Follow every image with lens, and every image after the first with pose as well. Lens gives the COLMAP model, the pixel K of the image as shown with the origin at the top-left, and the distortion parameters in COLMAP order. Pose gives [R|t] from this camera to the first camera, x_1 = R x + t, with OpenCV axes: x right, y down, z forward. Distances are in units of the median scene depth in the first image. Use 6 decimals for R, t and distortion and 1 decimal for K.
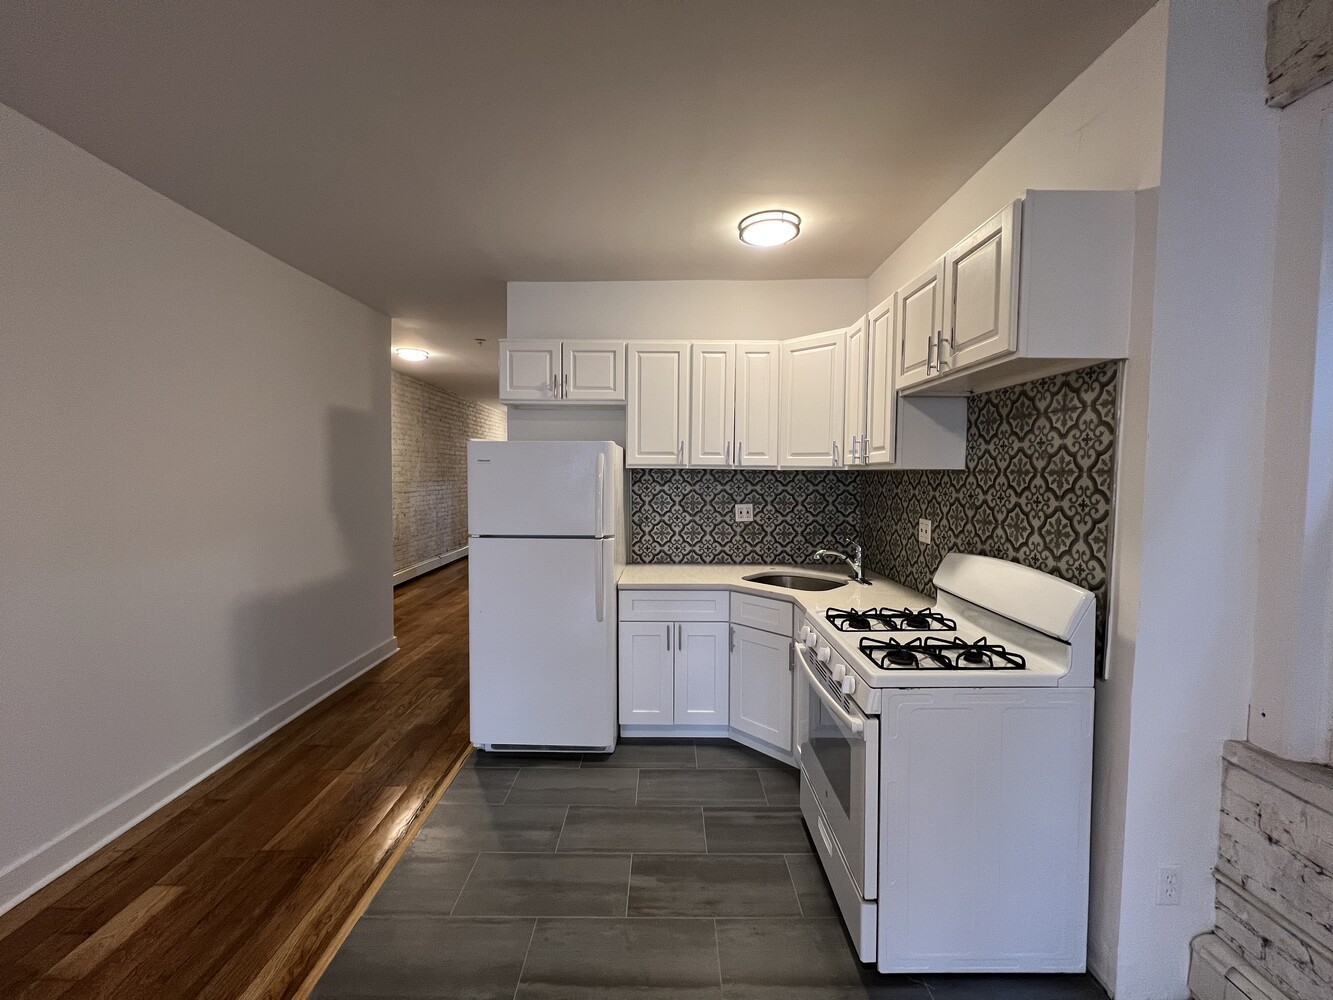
lens RADIAL K [[530.5, 0, 666.8], [0, 530.5, 497.5], [0, 0, 1]] dist [-0.003840, 0.001158]
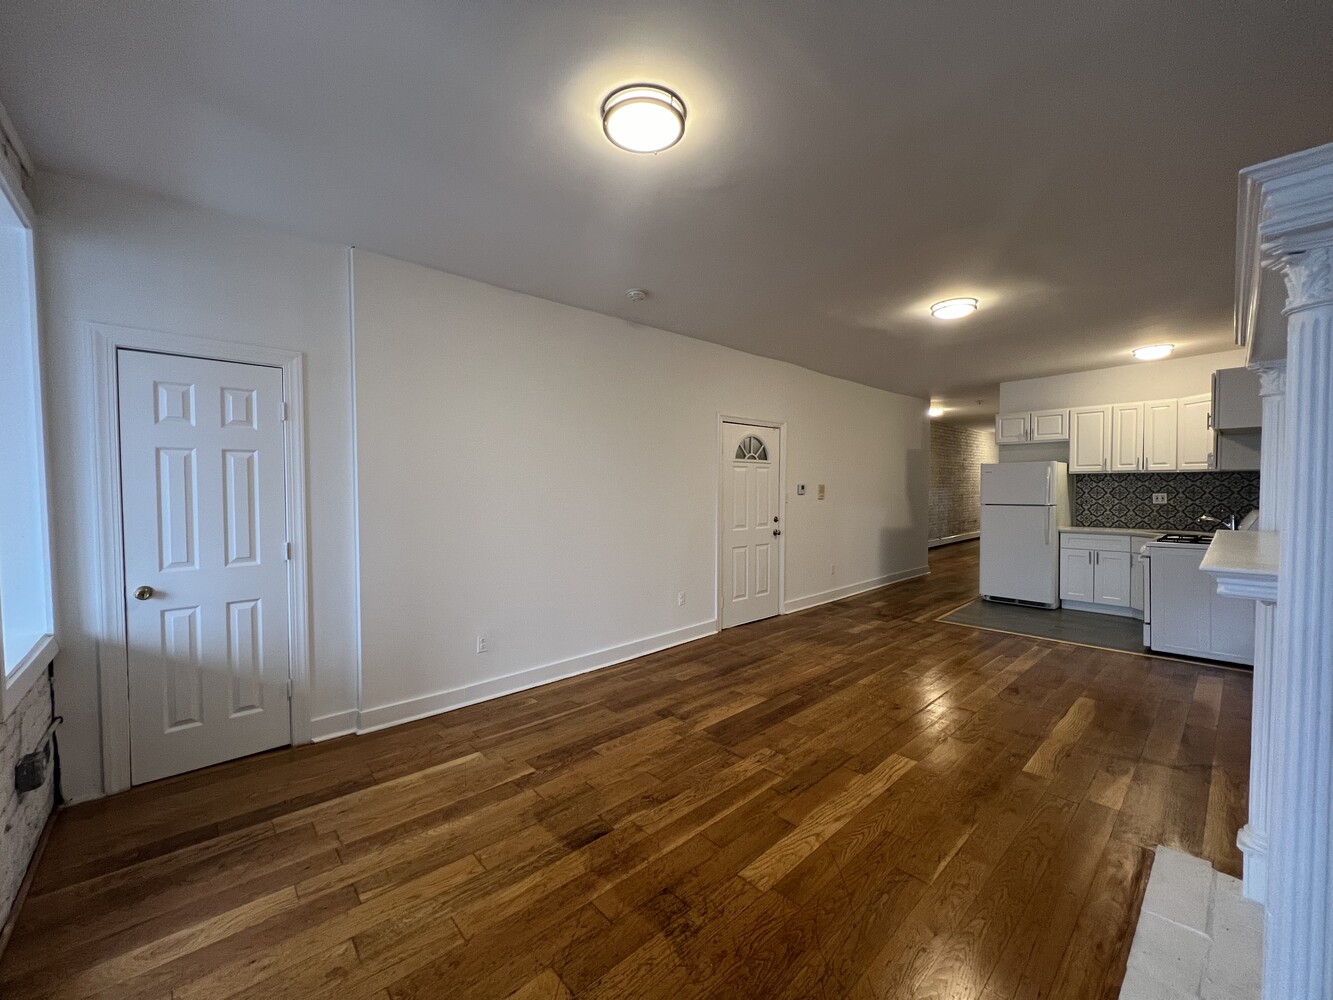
lens RADIAL K [[530.5, 0, 661.3], [0, 530.5, 501.1], [0, 0, 1]] dist [-0.003840, 0.001158]
pose [[0.668002, 0.008927, -0.744106, 0.461513], [-0.021841, 0.999732, -0.007613, 0.115324], [0.743839, 0.021338, 0.668018, -1.748903]]
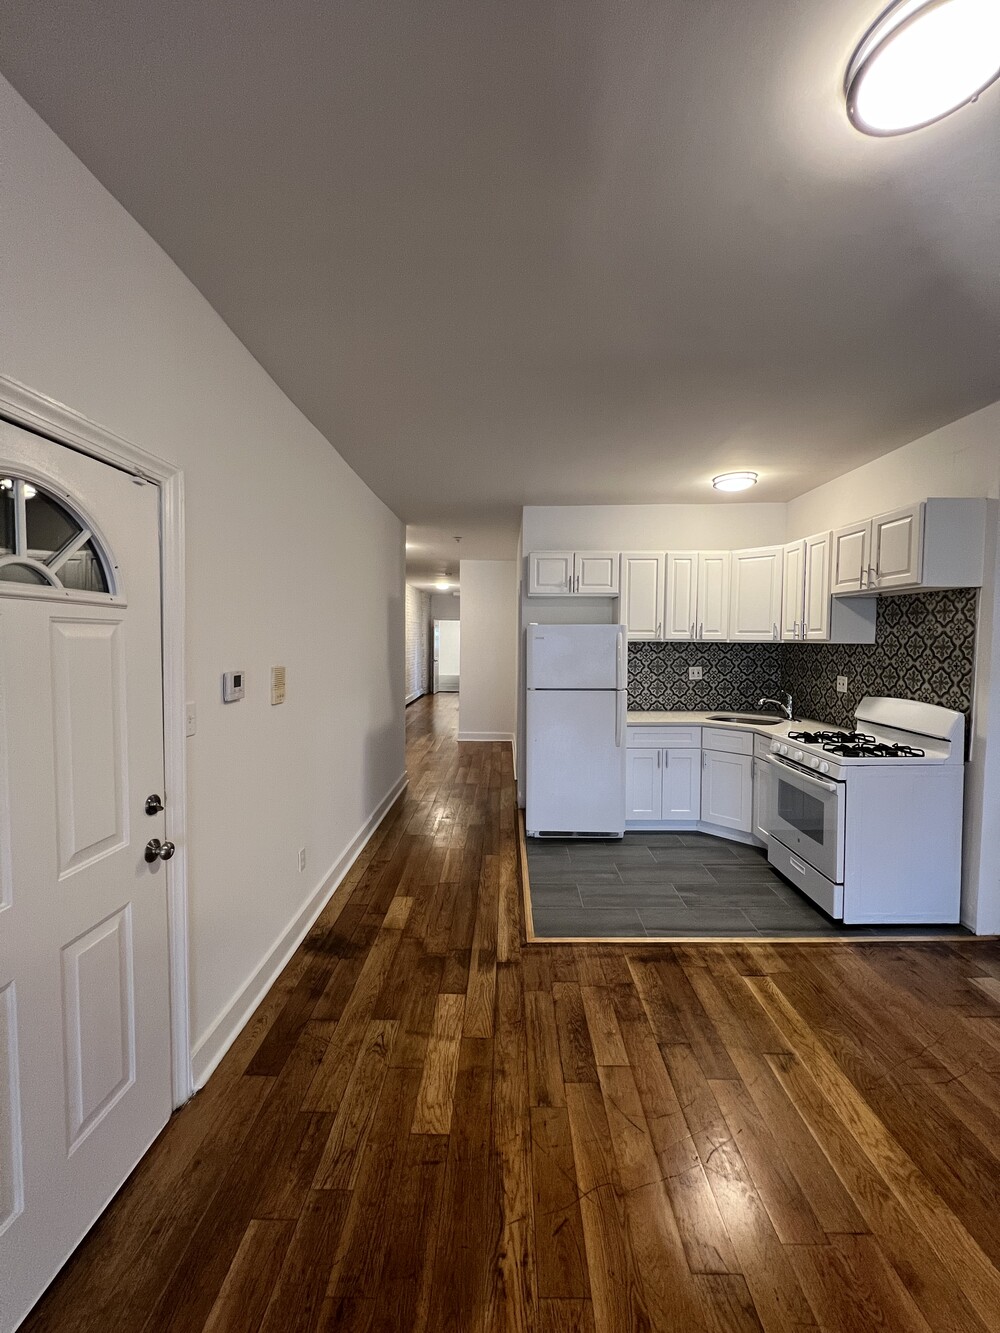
lens RADIAL K [[530.5, 0, 501.7], [0, 530.5, 663.2], [0, 0, 1]] dist [-0.003840, 0.001158]
pose [[0.999905, -0.005541, -0.012657, -0.460895], [0.005580, 0.999980, 0.003019, -0.005238], [0.012640, -0.003089, 0.999915, -0.511802]]
